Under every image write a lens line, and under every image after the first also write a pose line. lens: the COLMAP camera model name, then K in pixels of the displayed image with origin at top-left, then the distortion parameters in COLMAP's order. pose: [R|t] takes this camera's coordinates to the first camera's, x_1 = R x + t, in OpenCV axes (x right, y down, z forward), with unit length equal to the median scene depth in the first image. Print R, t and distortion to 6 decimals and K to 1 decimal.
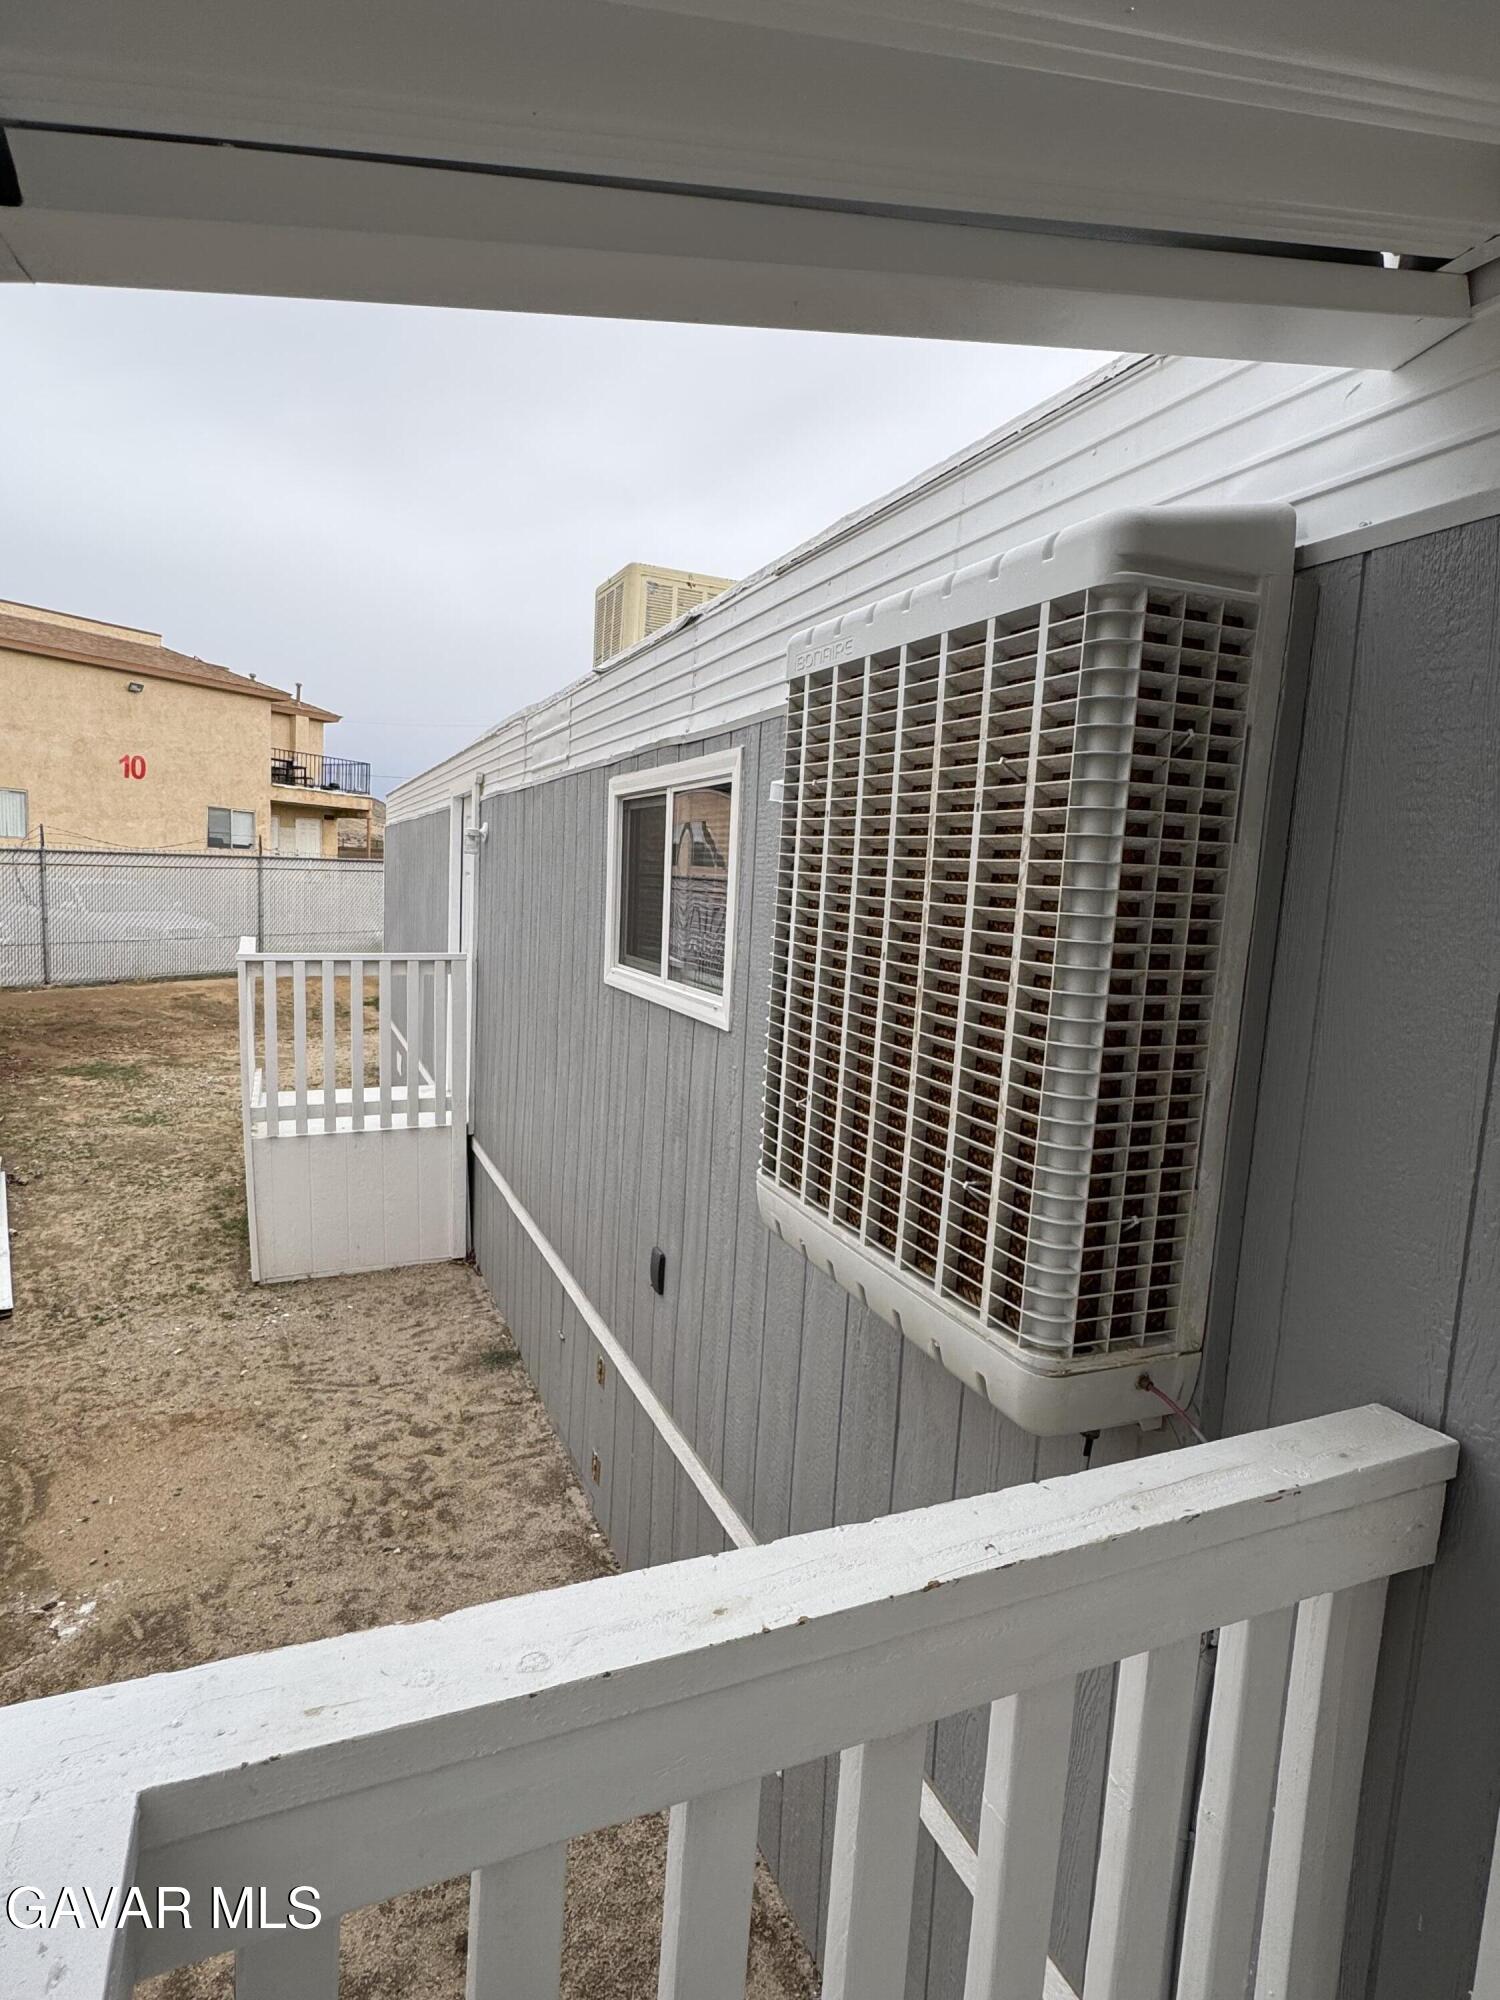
lens RADIAL K [[1039.5, 0, 744.1], [0, 1039.5, 999.7], [0, 0, 1]] dist [-0.000361, 0.000124]
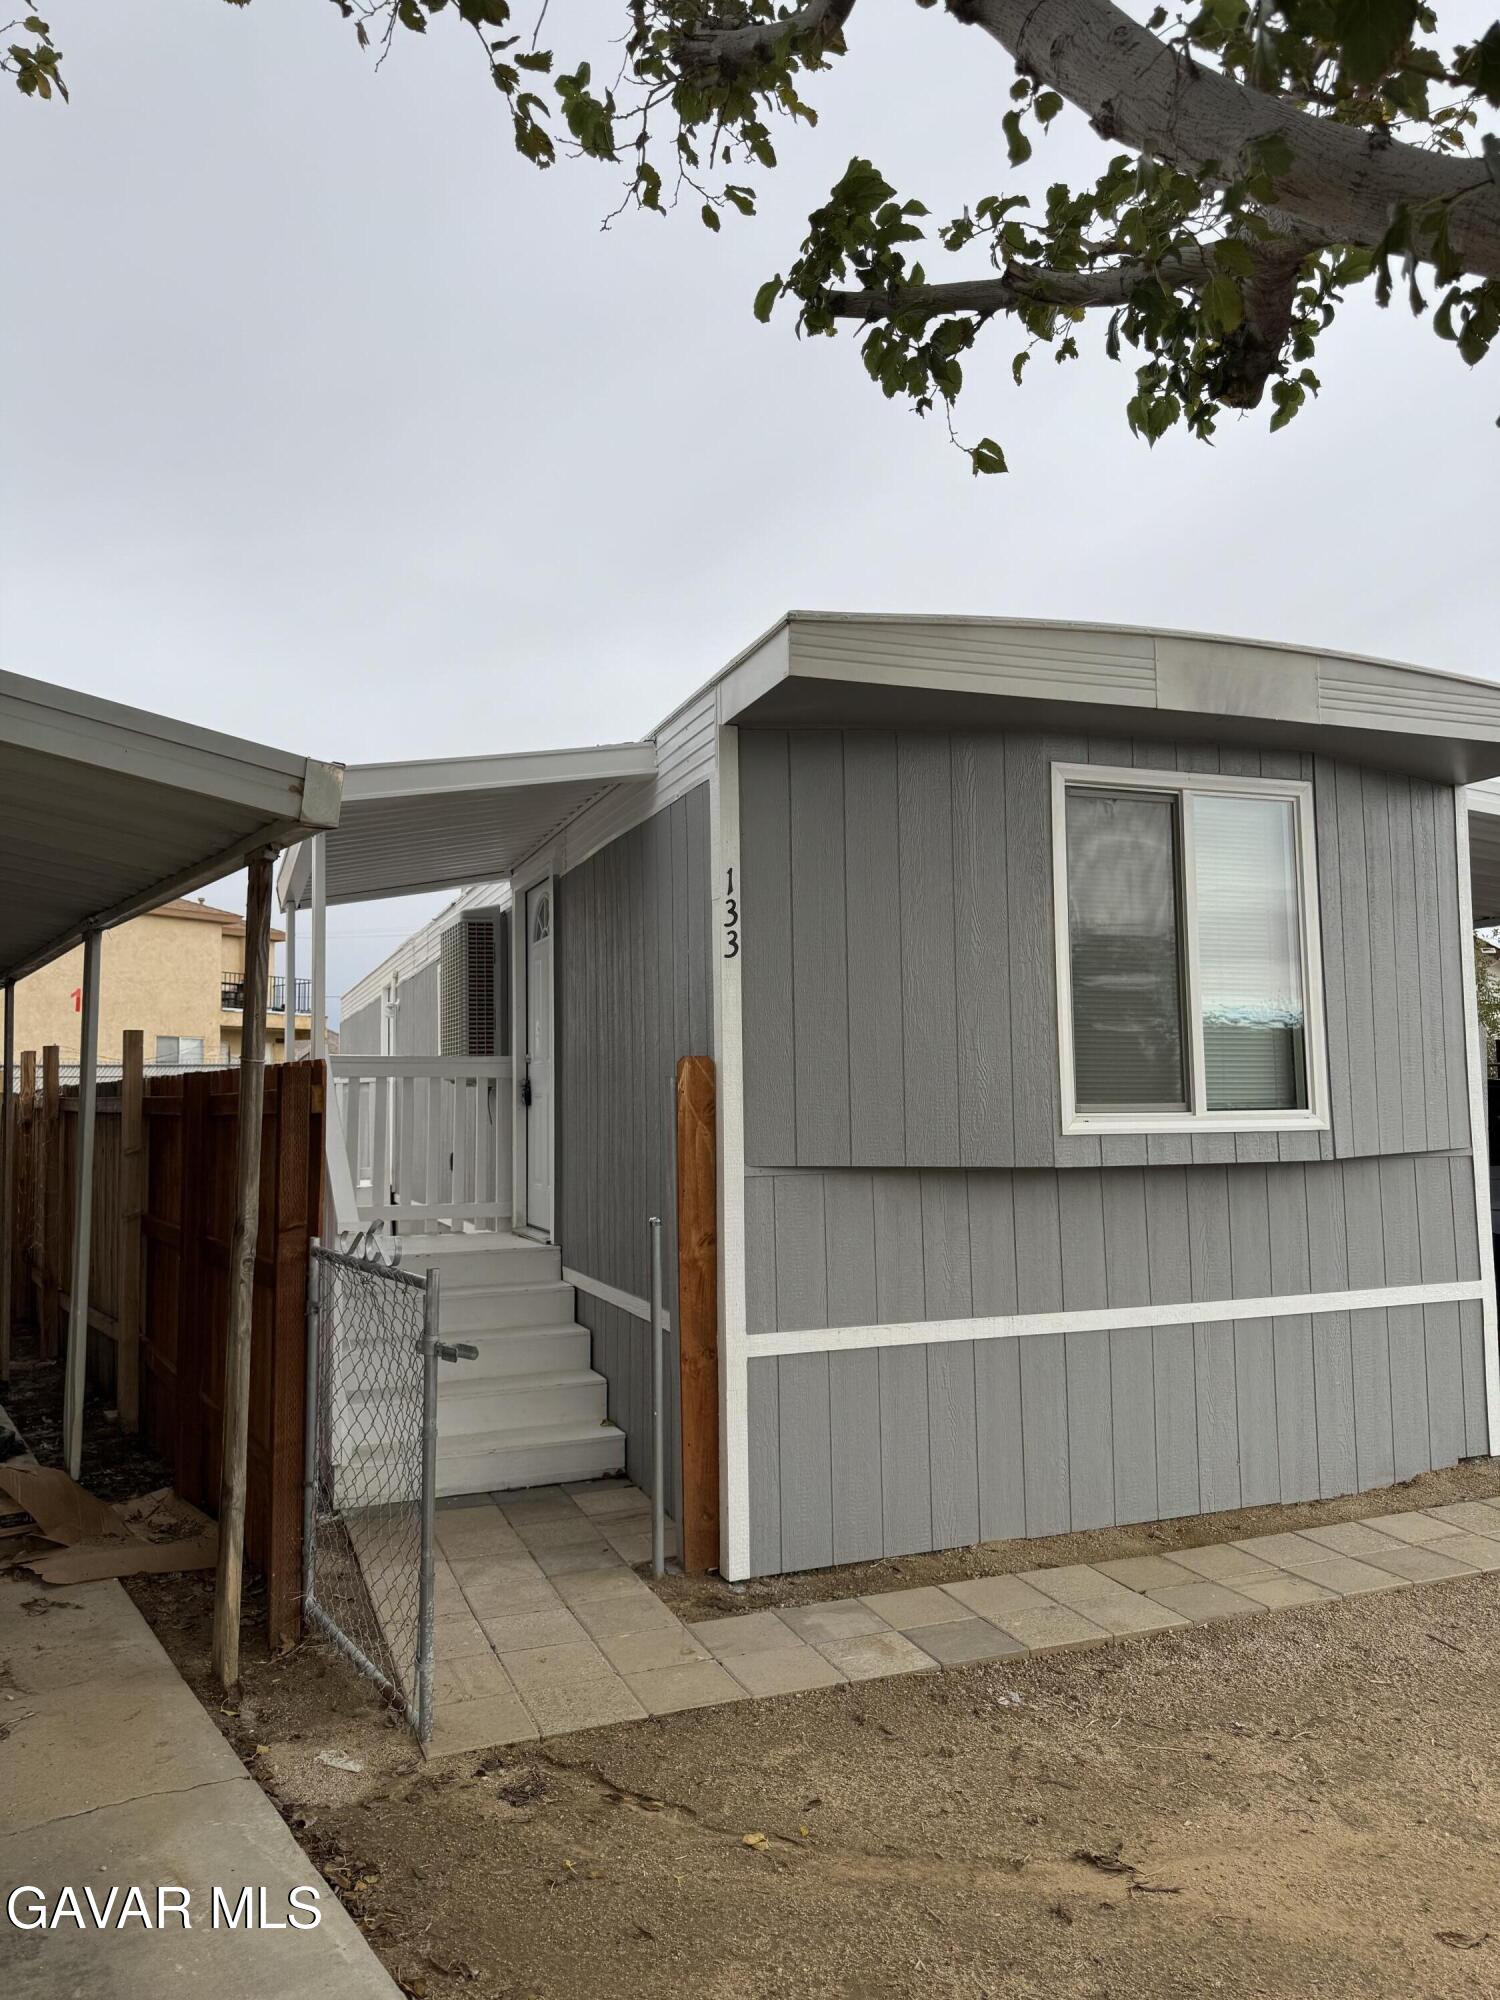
lens RADIAL K [[1395.1, 0, 747.1], [0, 1395.1, 1011.6], [0, 0, 1]] dist [0.058396, -0.001096]
pose [[0.996824, -0.066573, -0.043693, 1.252650], [0.057478, 0.981280, -0.183811, 0.909947], [0.055111, 0.180716, 0.981990, -3.647602]]
